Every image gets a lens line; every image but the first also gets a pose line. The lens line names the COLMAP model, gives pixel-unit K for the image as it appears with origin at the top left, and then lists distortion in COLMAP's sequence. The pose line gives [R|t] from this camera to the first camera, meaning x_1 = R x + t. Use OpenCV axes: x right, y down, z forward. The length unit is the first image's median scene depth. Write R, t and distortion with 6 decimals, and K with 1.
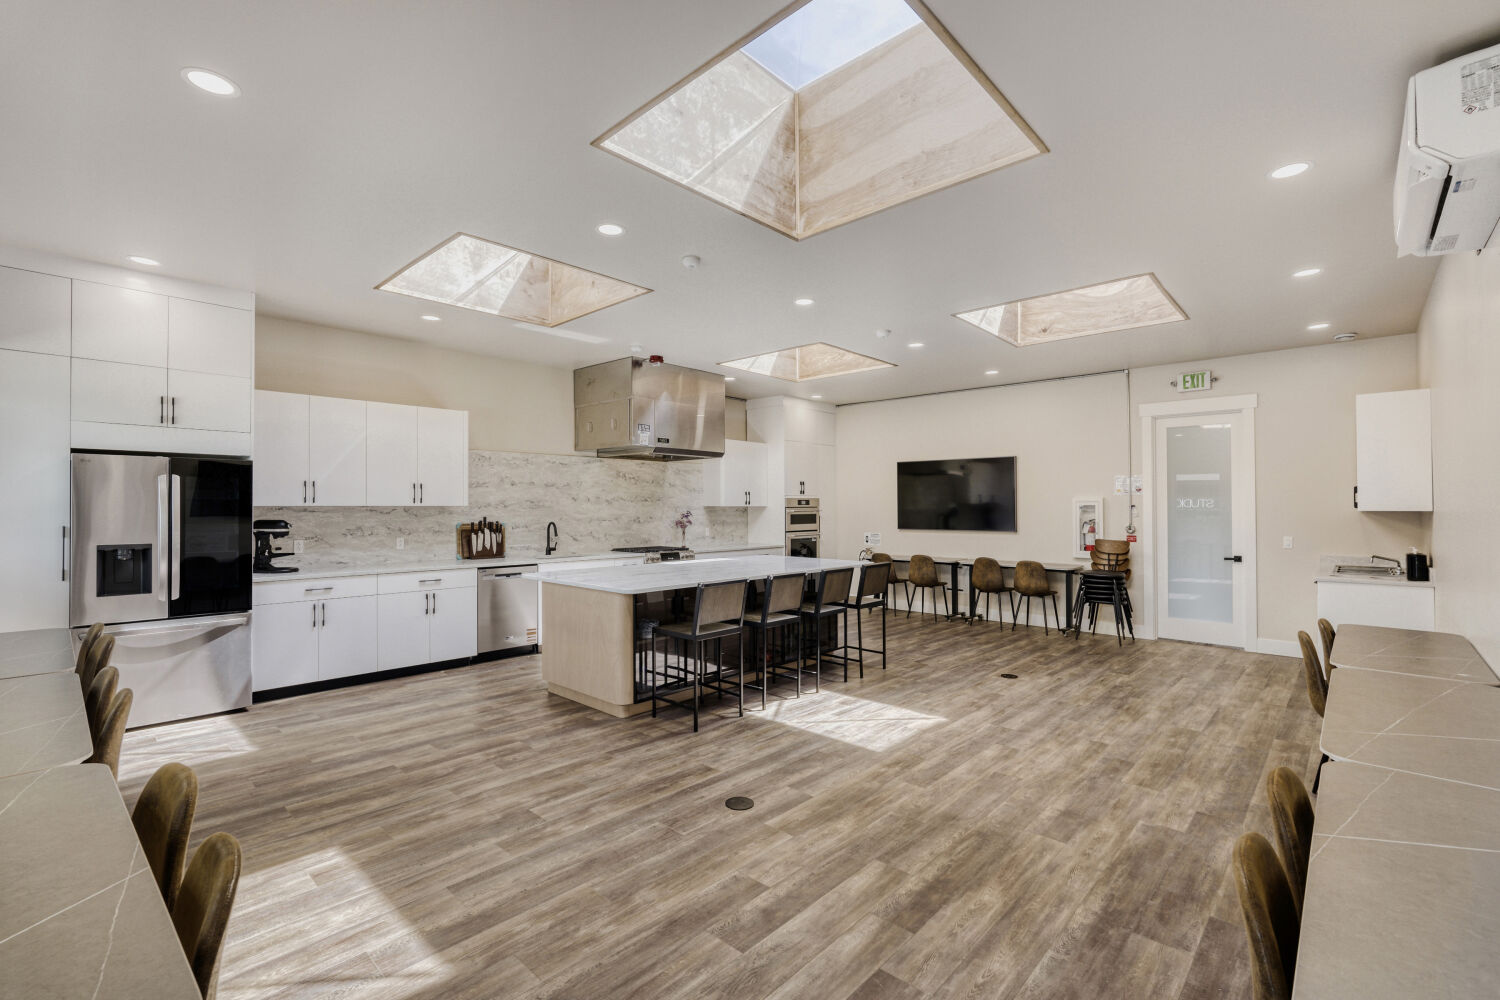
lens RADIAL K [[664.3, 0, 751.3], [0, 664.3, 502.2], [0, 0, 1]] dist [-0.004450, 0.002082]
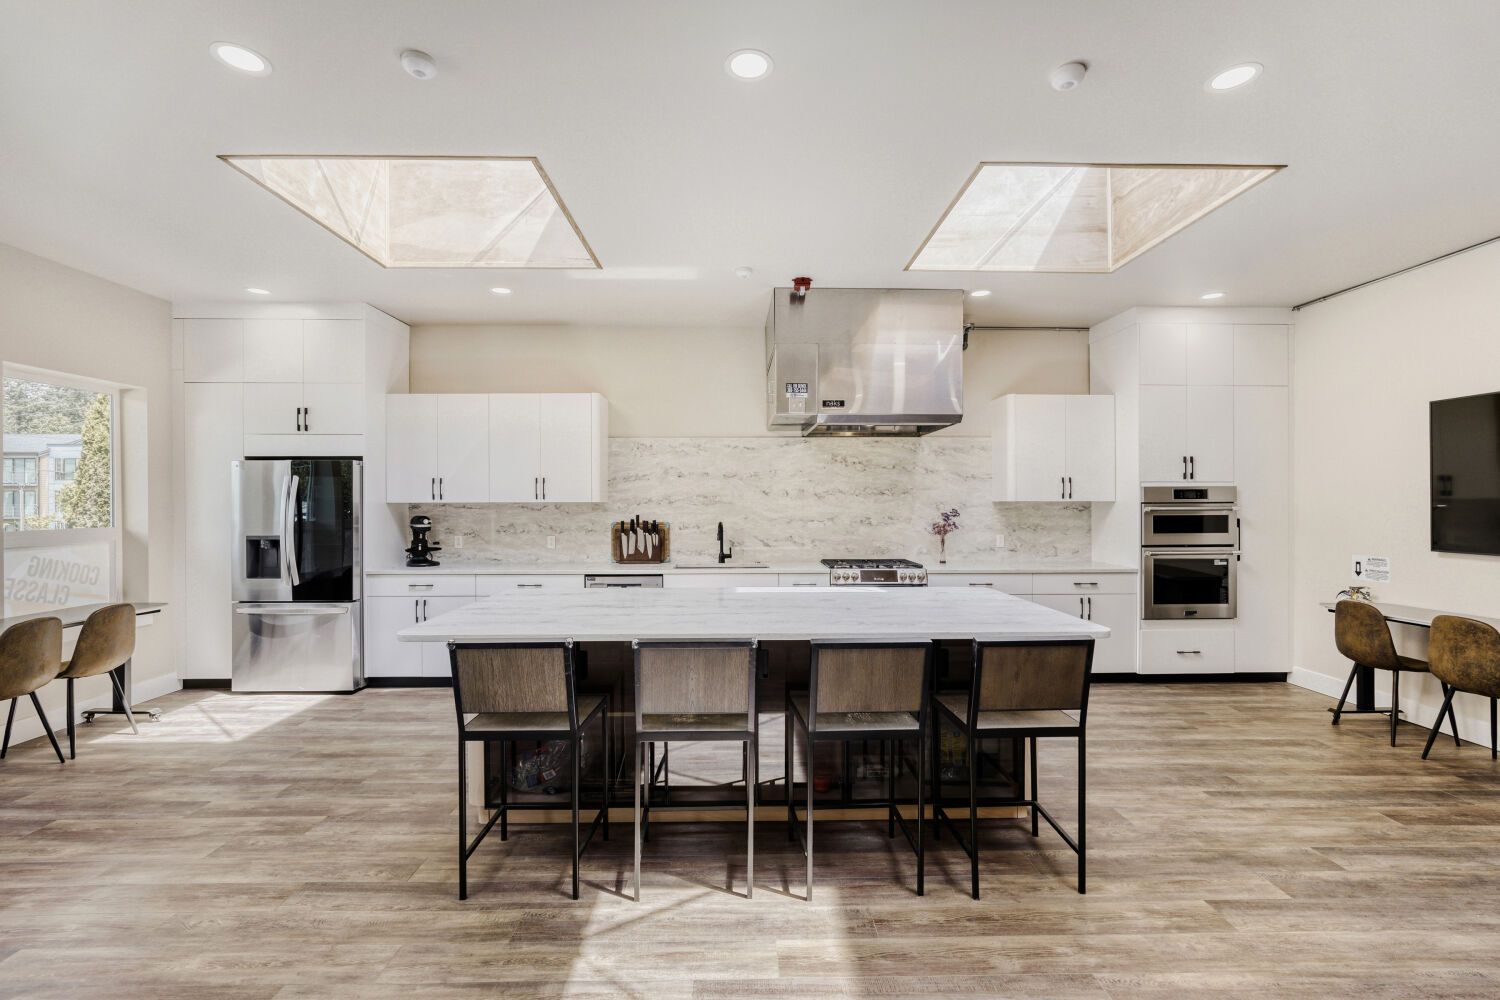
lens RADIAL K [[664.3, 0, 750.2], [0, 664.3, 503.4], [0, 0, 1]] dist [-0.004450, 0.002082]
pose [[0.692013, -0.002635, -0.721880, 0.334400], [0.007005, 0.999971, 0.003065, 0.006042], [0.721851, -0.007178, 0.692011, 0.534574]]
